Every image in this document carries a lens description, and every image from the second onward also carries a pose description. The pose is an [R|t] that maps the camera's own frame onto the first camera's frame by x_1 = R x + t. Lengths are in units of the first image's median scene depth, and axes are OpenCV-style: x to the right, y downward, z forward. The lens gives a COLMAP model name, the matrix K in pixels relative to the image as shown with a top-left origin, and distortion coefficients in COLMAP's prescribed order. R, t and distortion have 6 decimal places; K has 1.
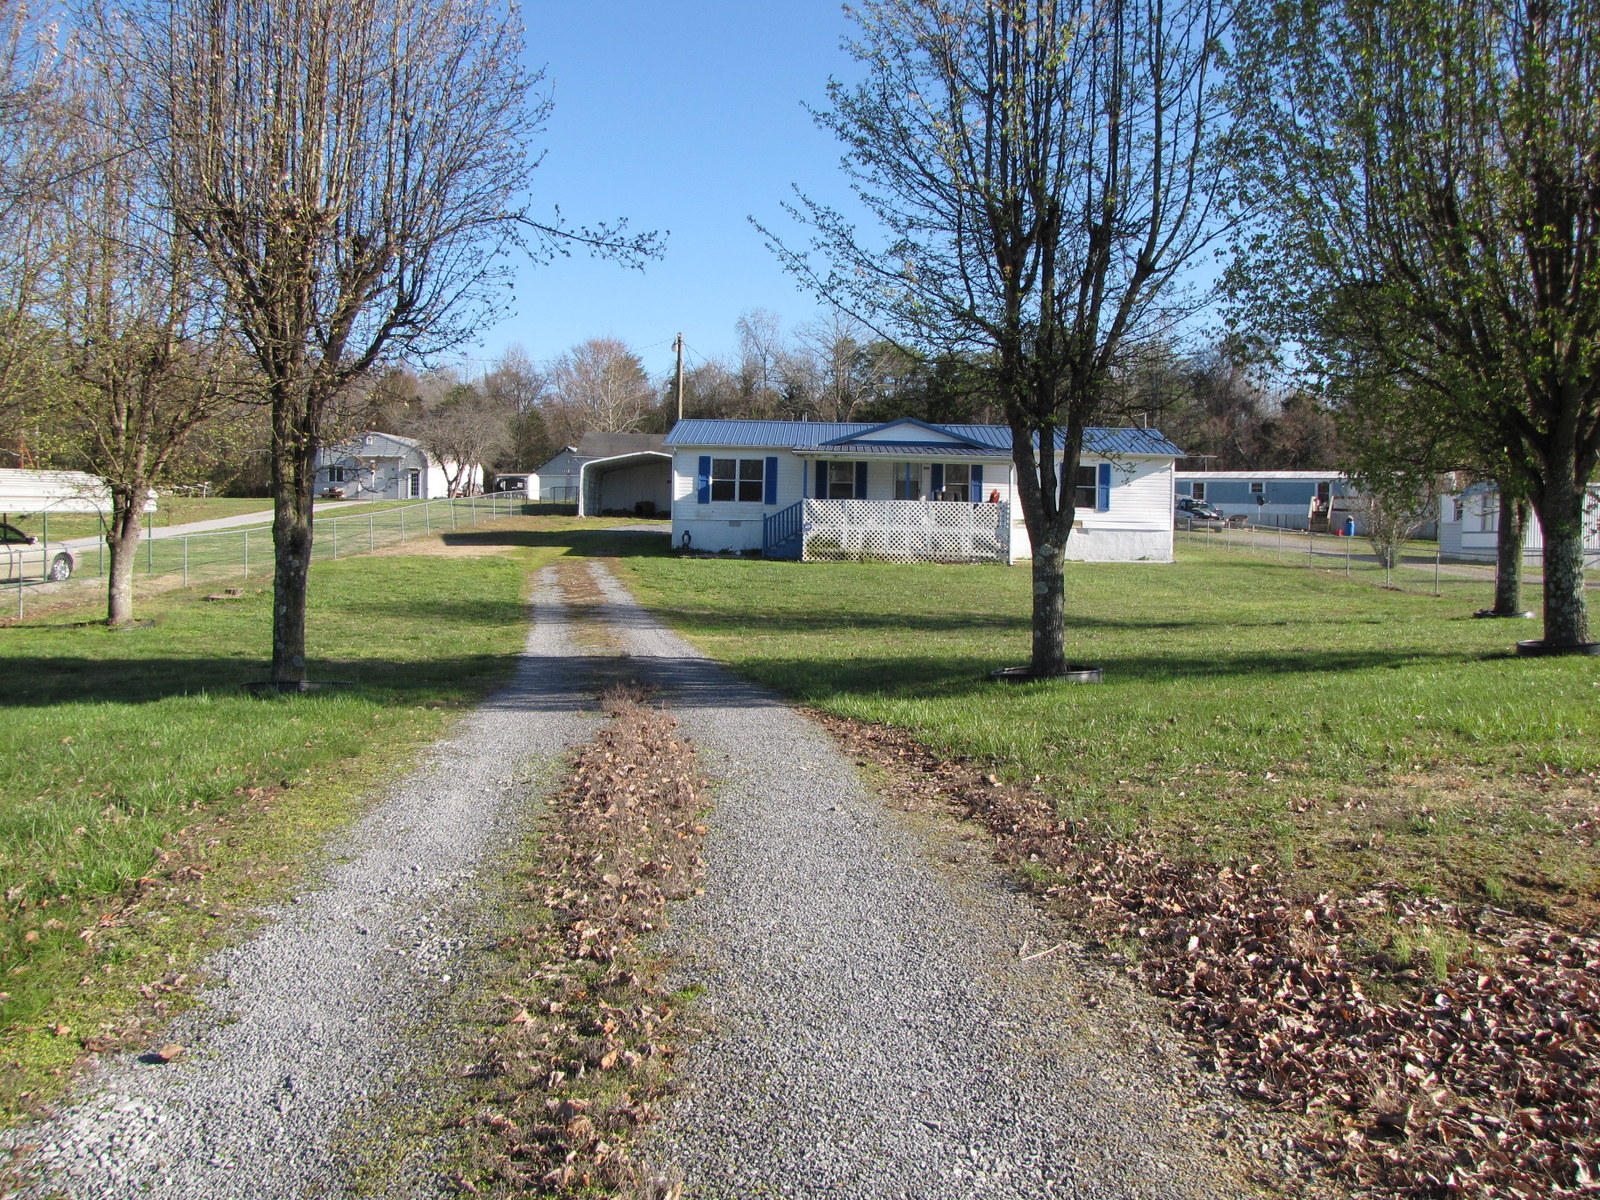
lens RADIAL K [[1370.0, 0, 805.8], [0, 1370.0, 529.3], [0, 0, 1]] dist [-0.167681, 0.198798]
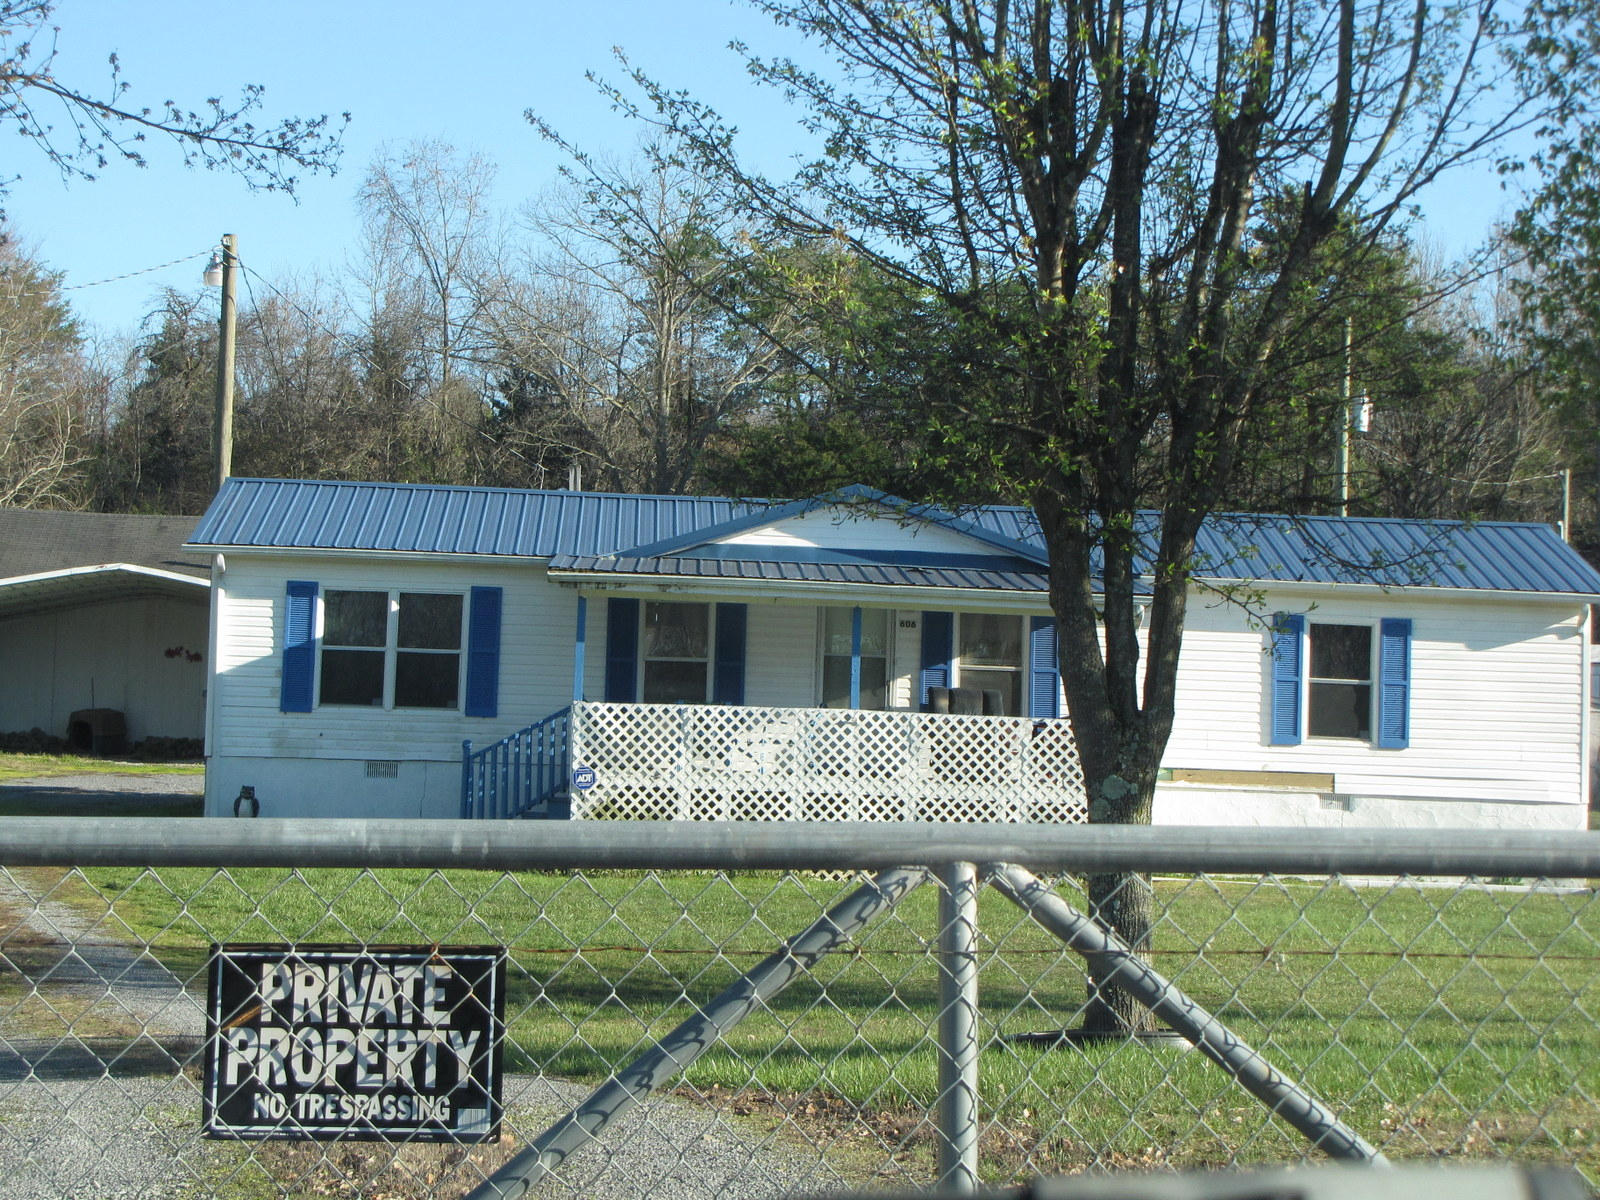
lens RADIAL K [[4256.3, 0, 800.0], [0, 4256.3, 600.0], [0, 0, 1]] dist [0.257467, 0.414600]
pose [[0.998207, 0.015556, 0.057805, -0.007646], [-0.012629, 0.998636, -0.050665, 0.007752], [-0.058515, 0.049844, 0.997041, -0.149146]]
